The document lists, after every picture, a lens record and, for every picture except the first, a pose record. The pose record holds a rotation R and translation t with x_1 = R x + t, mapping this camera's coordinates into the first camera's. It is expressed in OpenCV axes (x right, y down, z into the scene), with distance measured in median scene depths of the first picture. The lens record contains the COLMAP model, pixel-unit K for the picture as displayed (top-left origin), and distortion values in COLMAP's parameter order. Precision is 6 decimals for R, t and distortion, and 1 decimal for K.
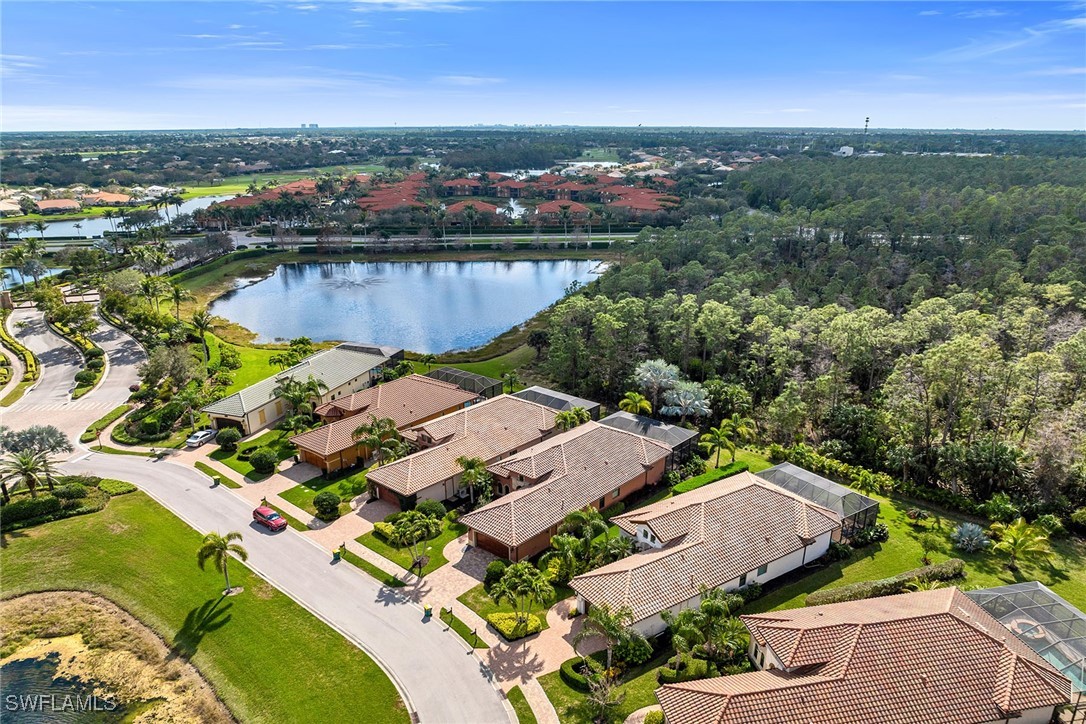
lens RADIAL K [[779.2, 0, 543.0], [0, 779.2, 362.0], [0, 0, 1]] dist [-0.031822, 0.001353]
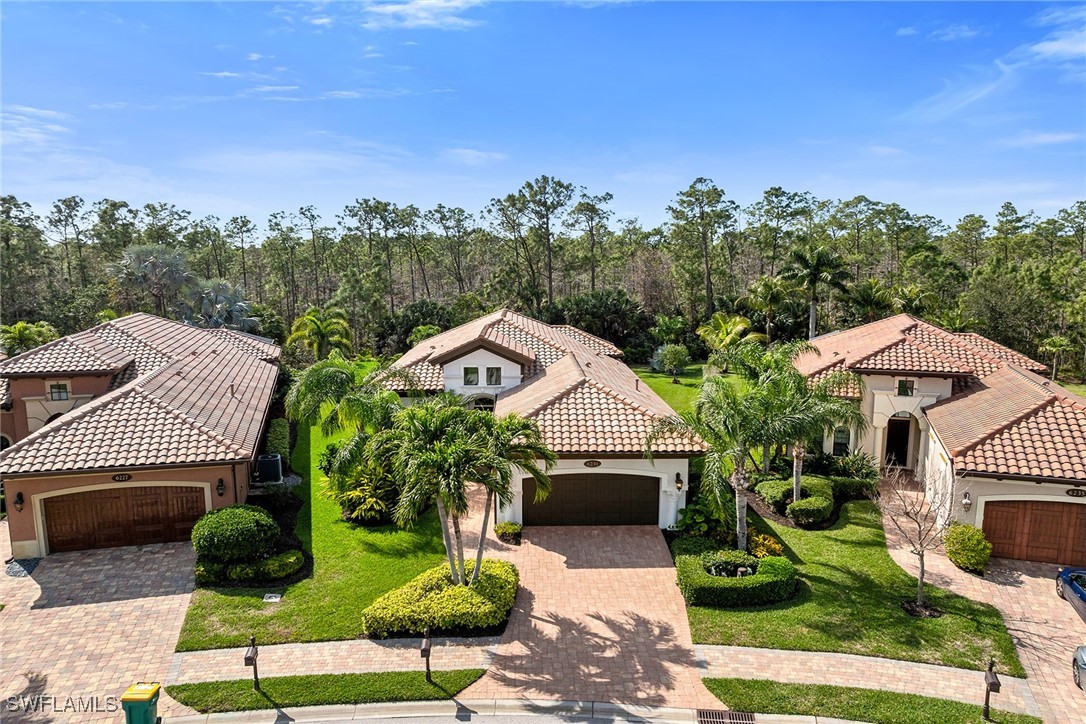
lens RADIAL K [[779.2, 0, 543.0], [0, 779.2, 362.0], [0, 0, 1]] dist [-0.031822, 0.001353]
pose [[0.535527, -0.124611, 0.835274, -0.268917], [0.269096, 0.962679, -0.028910, 0.265221], [-0.800499, 0.240252, 0.549073, 0.776834]]
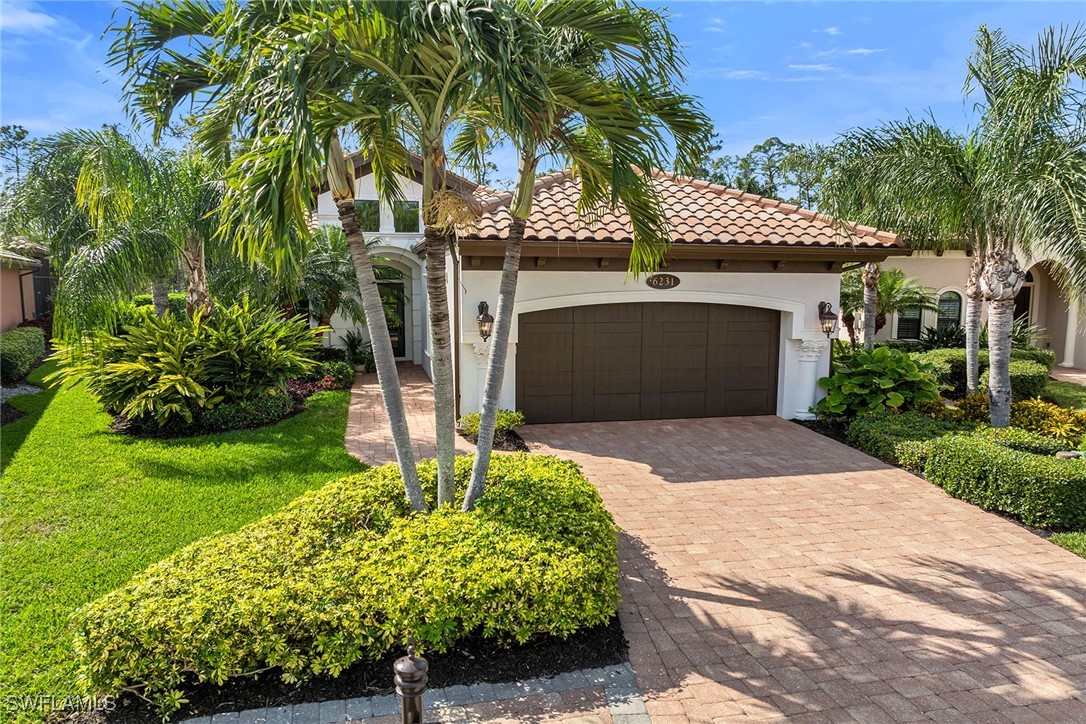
lens RADIAL K [[779.2, 0, 543.0], [0, 779.2, 362.0], [0, 0, 1]] dist [-0.031822, 0.001353]
pose [[0.366089, -0.116982, 0.923198, -0.118254], [0.295354, 0.955380, 0.003938, 0.319811], [-0.882465, 0.271229, 0.384305, 0.945129]]
